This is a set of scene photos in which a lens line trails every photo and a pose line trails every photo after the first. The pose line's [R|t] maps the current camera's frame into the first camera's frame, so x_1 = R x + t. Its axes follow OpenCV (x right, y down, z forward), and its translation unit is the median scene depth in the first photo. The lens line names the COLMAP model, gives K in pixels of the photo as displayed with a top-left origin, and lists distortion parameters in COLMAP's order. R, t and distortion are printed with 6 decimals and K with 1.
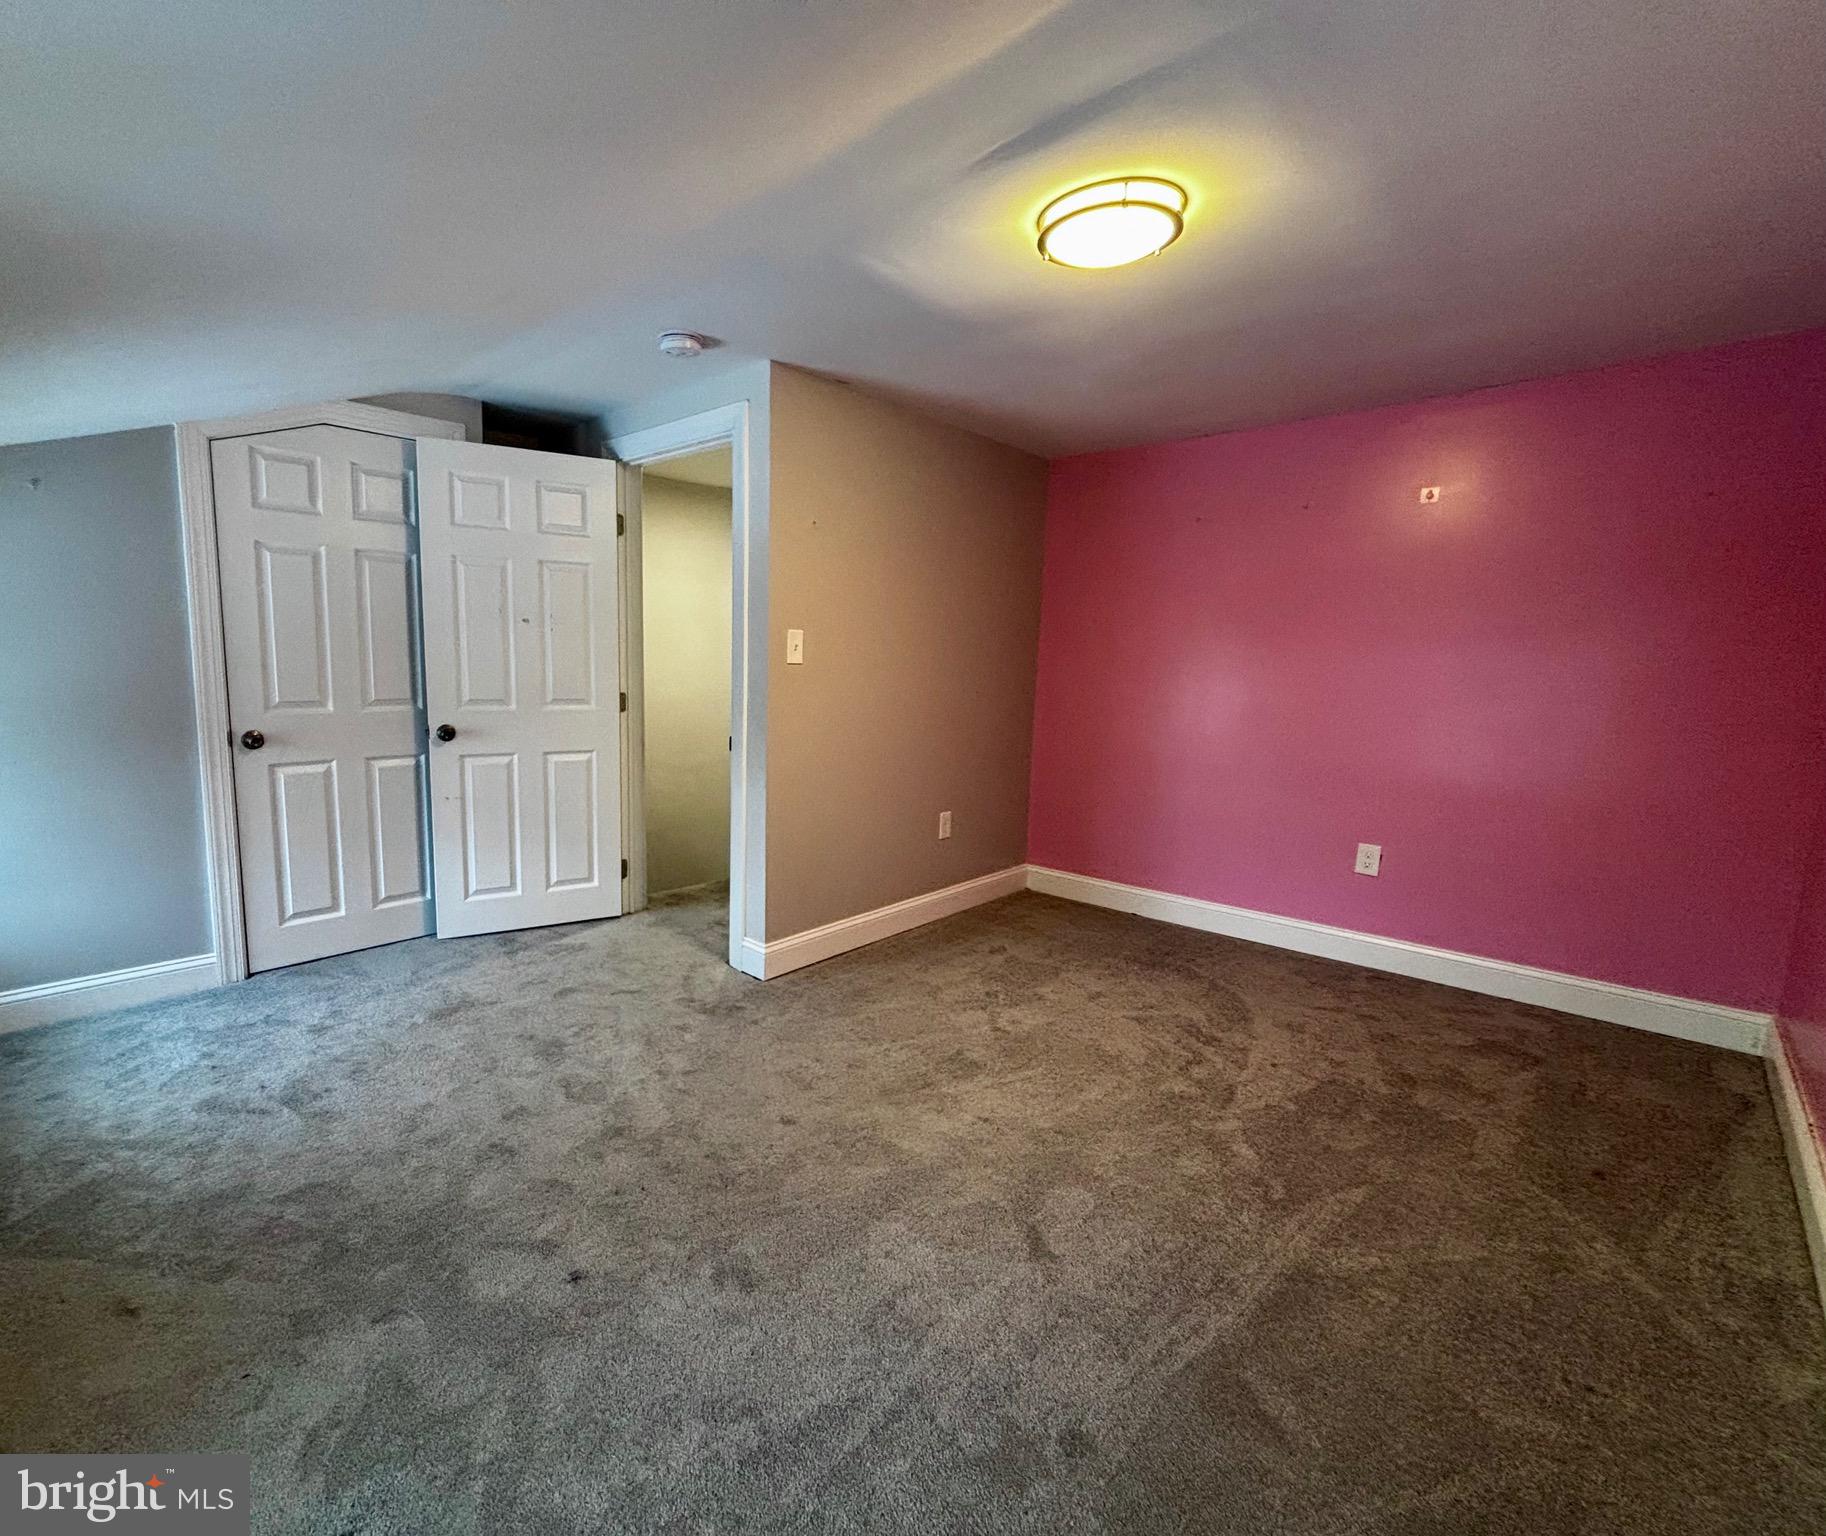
lens RADIAL K [[742.0, 0, 911.2], [0, 742.0, 758.2], [0, 0, 1]] dist [-0.000277, -0.000125]
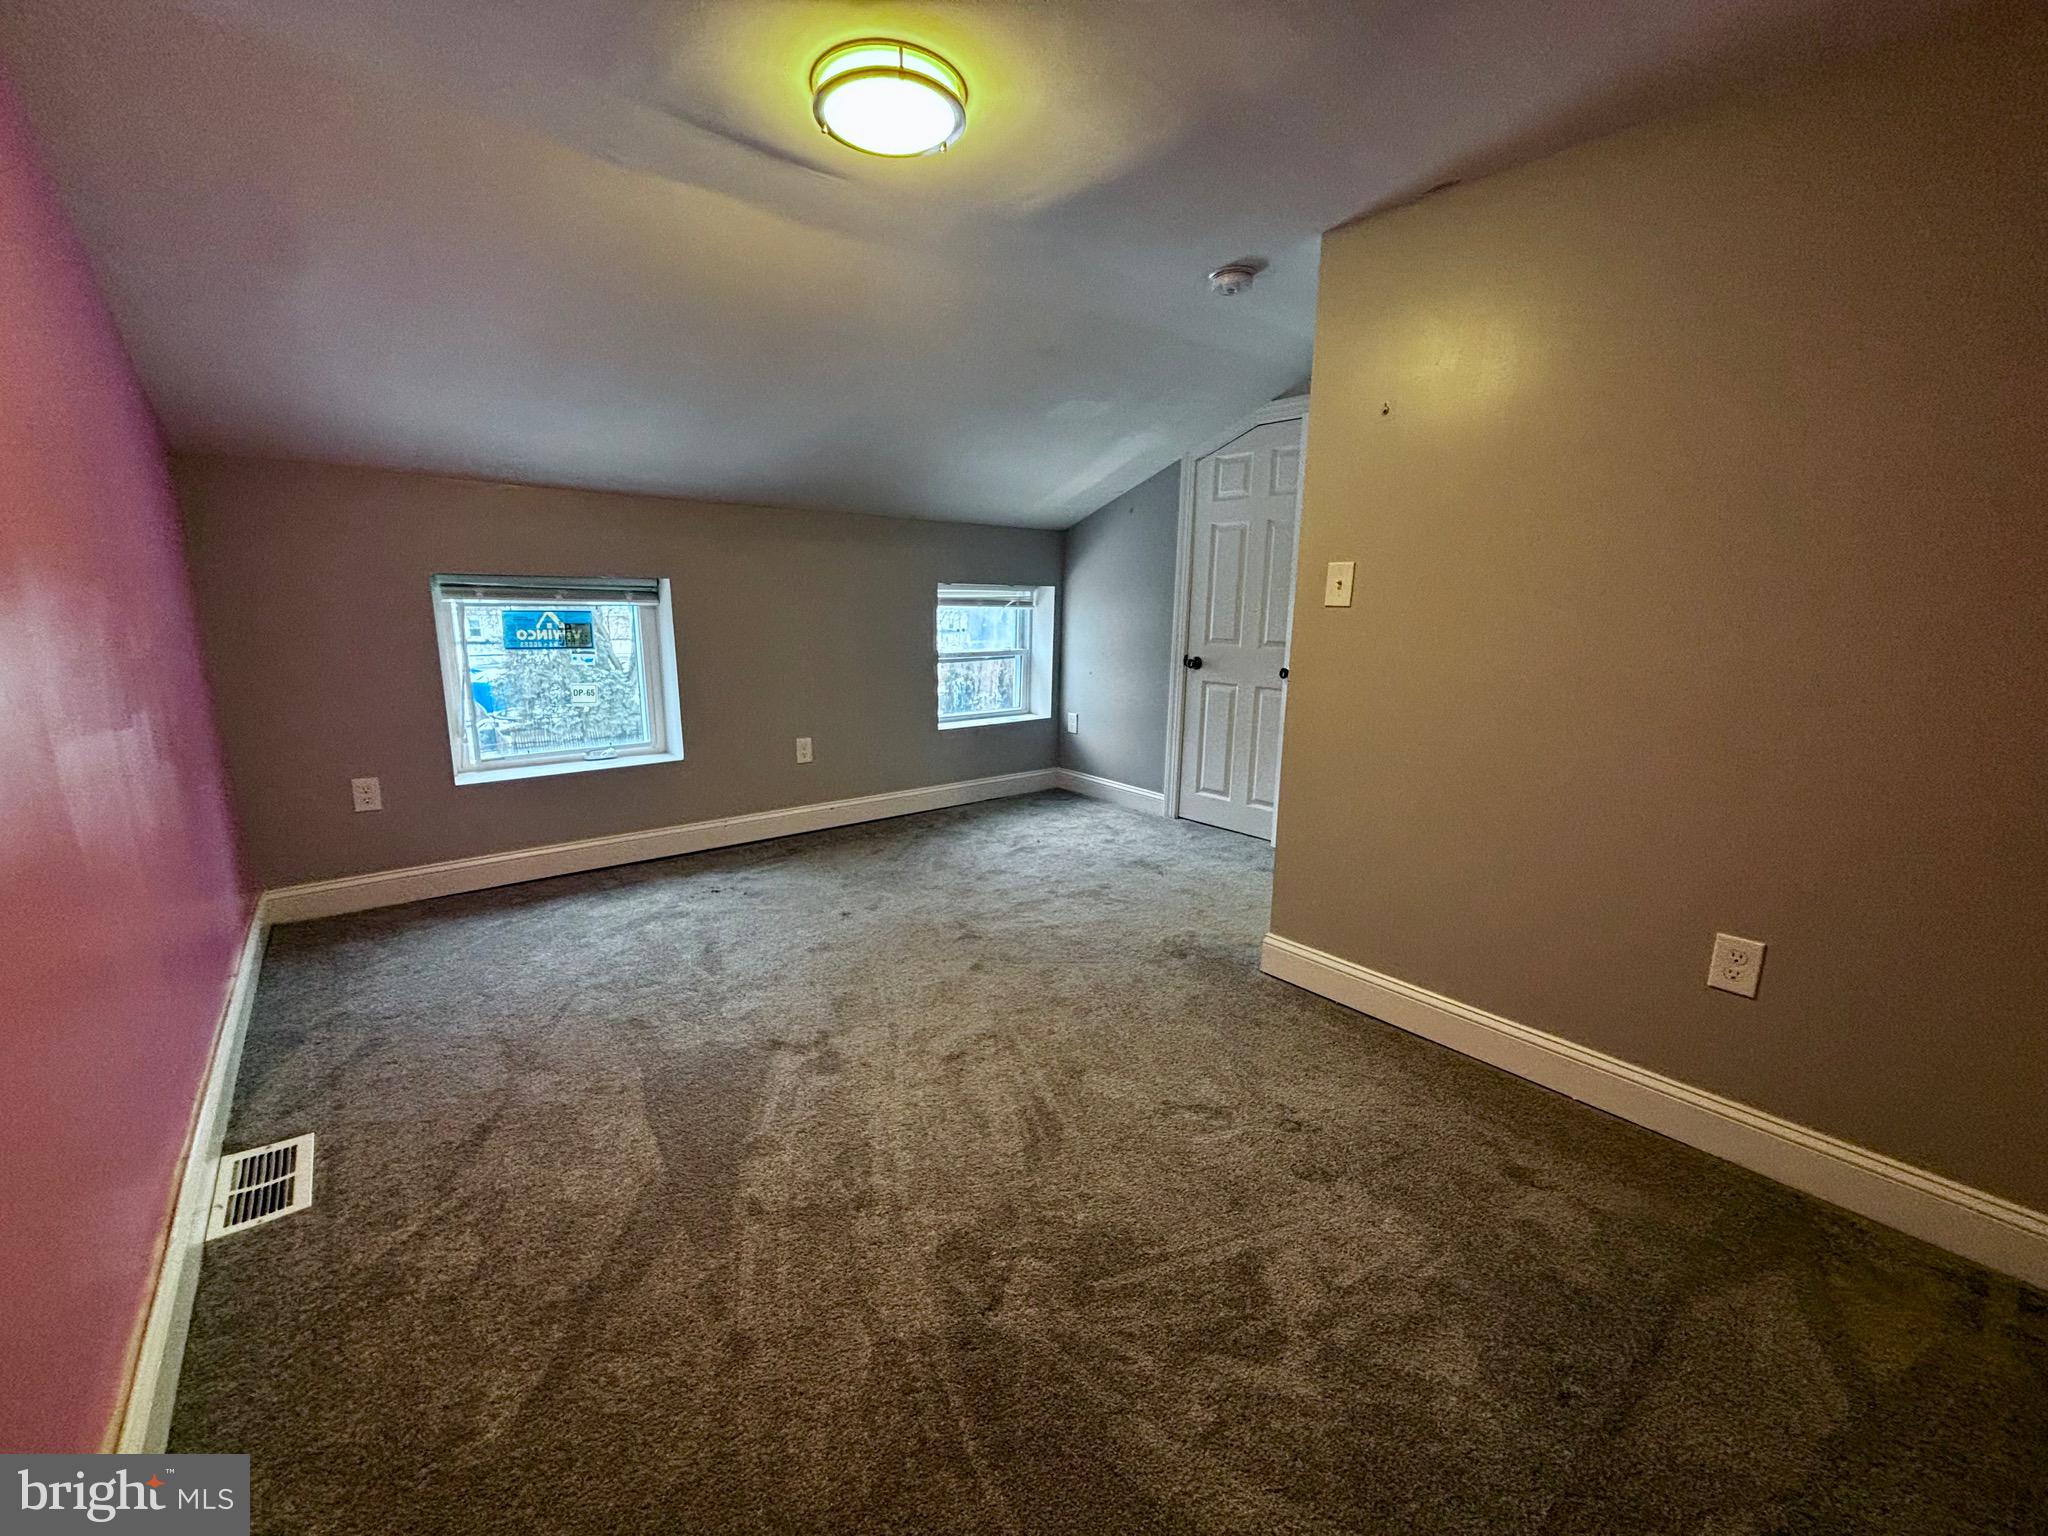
lens RADIAL K [[826.8, 0, 1022.8], [0, 826.8, 769.4], [0, 0, 1]] dist [0.001097, 0.000220]
pose [[-0.094414, 0.176176, -0.979820, 0.831401], [-0.162770, 0.968241, 0.189778, -0.077444], [0.982136, 0.177403, -0.062739, 0.825574]]
